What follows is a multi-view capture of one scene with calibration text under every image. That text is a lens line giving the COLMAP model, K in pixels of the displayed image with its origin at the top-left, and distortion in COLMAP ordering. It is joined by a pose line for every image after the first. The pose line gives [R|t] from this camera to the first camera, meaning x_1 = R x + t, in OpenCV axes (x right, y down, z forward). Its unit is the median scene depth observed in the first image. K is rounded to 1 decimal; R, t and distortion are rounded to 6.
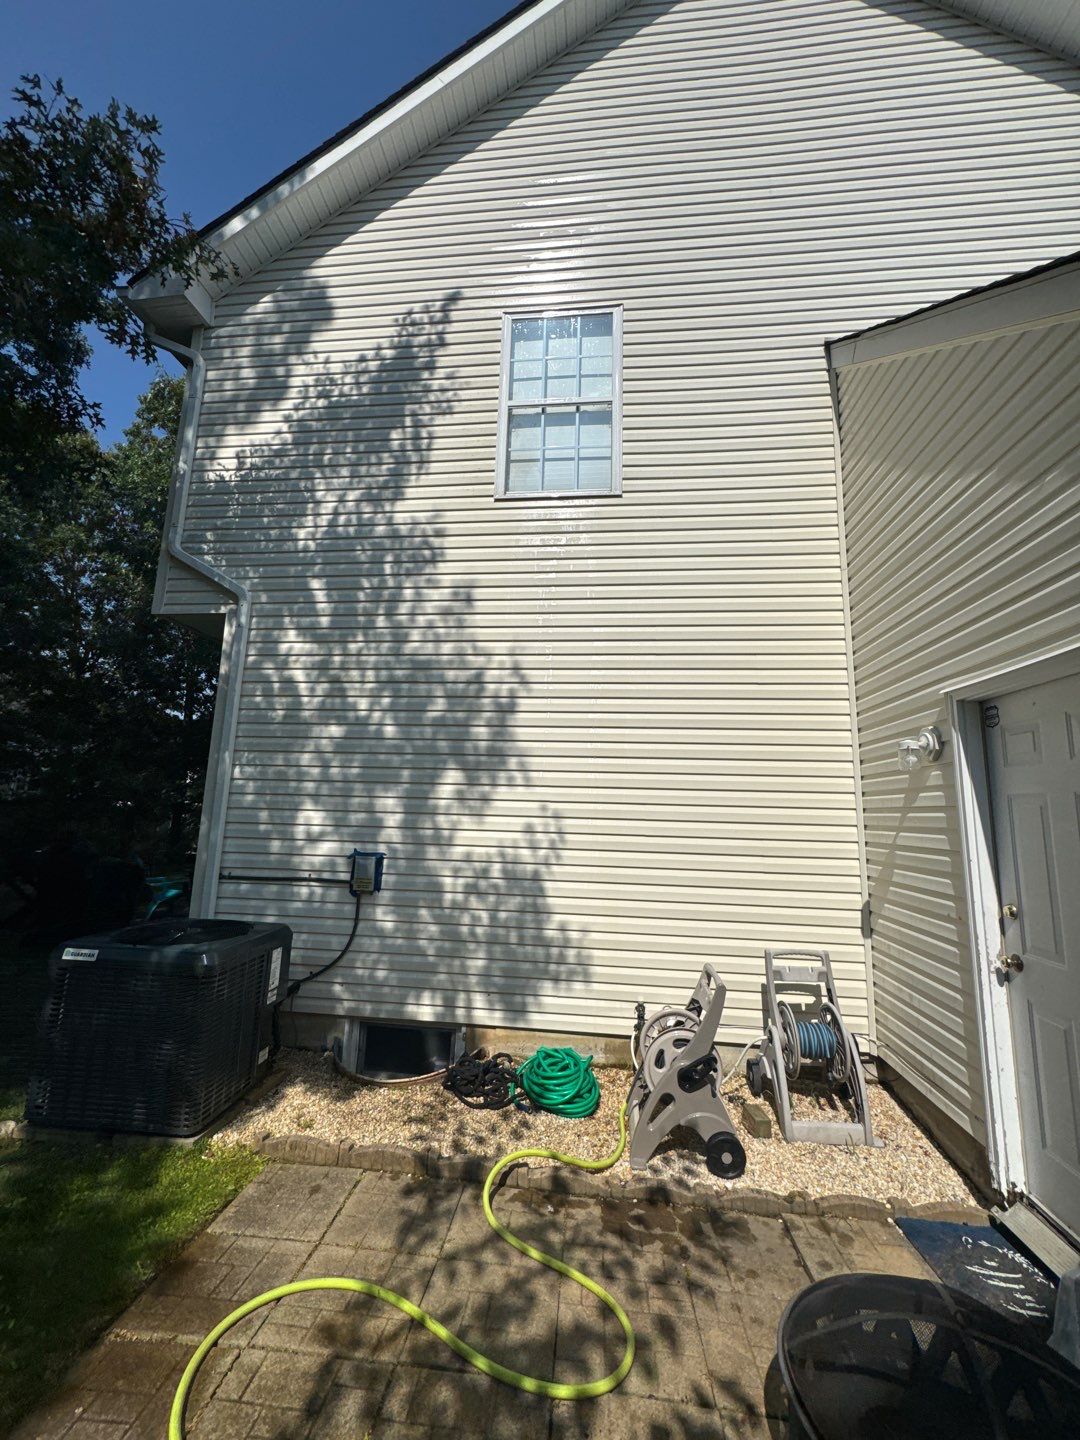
lens RADIAL K [[575.3, 0, 543.7], [0, 575.3, 719.6], [0, 0, 1]] dist [-0.002904, 0.000267]
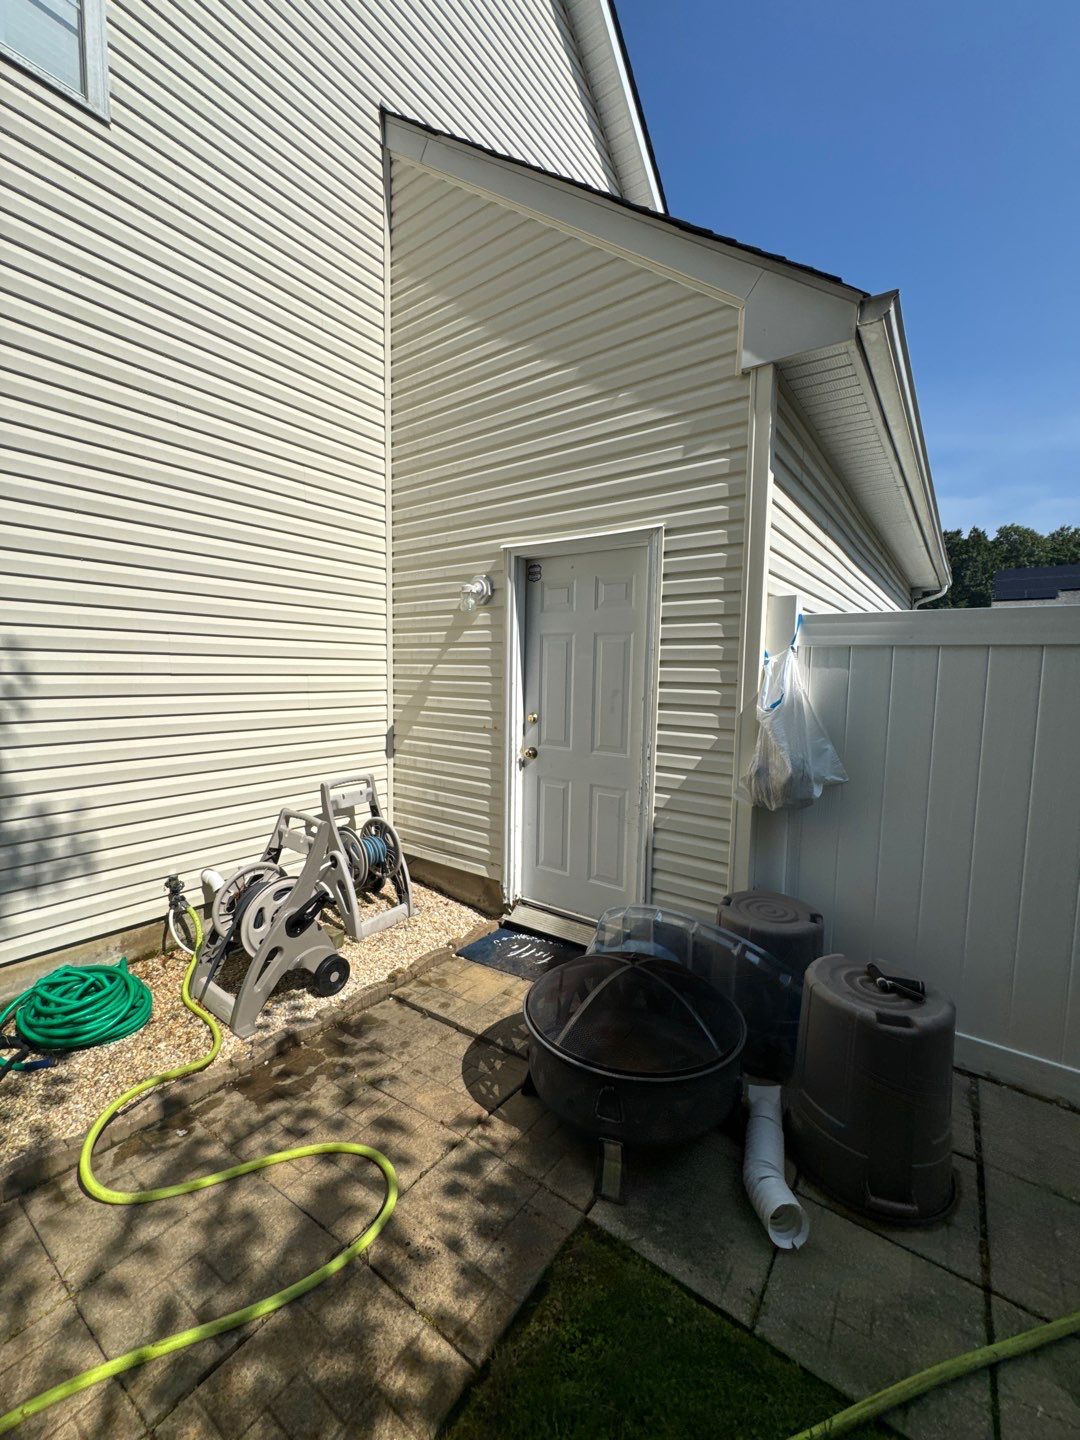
lens RADIAL K [[573.5, 0, 543.3], [0, 573.5, 720.1], [0, 0, 1]] dist [-0.000286, 0.000459]
pose [[0.502499, -0.092934, 0.859569, -0.312679], [-0.141124, 0.972056, 0.187596, 0.064171], [-0.852983, -0.215572, 0.475341, 0.269971]]
